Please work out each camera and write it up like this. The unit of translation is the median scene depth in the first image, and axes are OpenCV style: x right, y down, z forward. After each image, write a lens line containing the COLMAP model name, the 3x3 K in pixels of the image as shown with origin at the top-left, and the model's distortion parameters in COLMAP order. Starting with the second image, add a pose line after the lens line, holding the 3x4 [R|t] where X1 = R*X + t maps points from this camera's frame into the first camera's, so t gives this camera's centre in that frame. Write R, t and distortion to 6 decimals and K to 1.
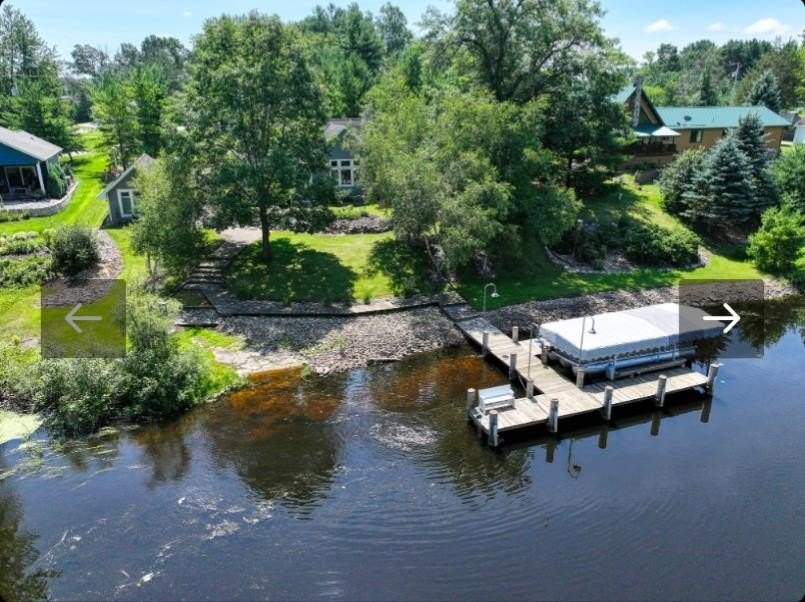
lens RADIAL K [[561.1, 0, 402.5], [0, 561.1, 301.0], [0, 0, 1]] dist [-0.001723, -0.000871]
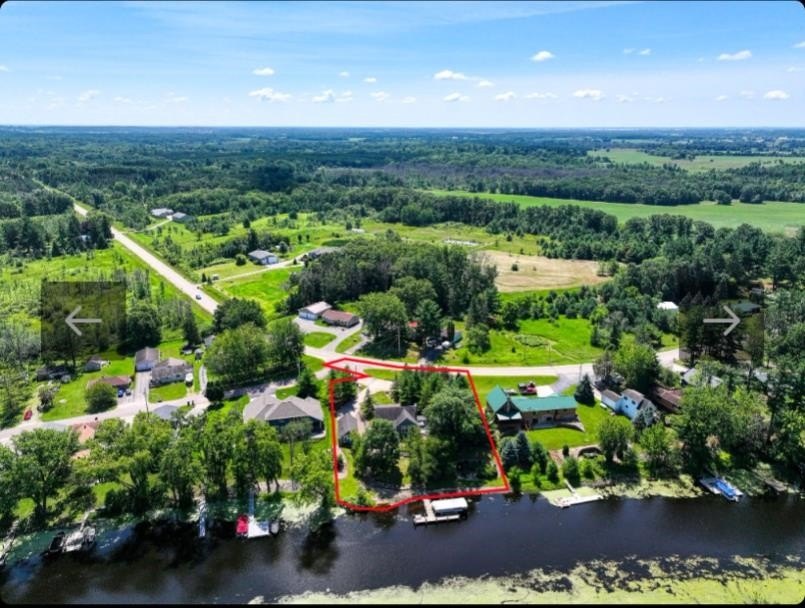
lens RADIAL K [[559.2, 0, 402.5], [0, 559.2, 304.0], [0, 0, 1]] dist [0.006132, 0.010266]
pose [[0.981058, 0.055782, -0.185511, 0.611929], [-0.060749, 0.997928, -0.021194, -1.228869], [0.183944, 0.032062, 0.982414, -3.133128]]
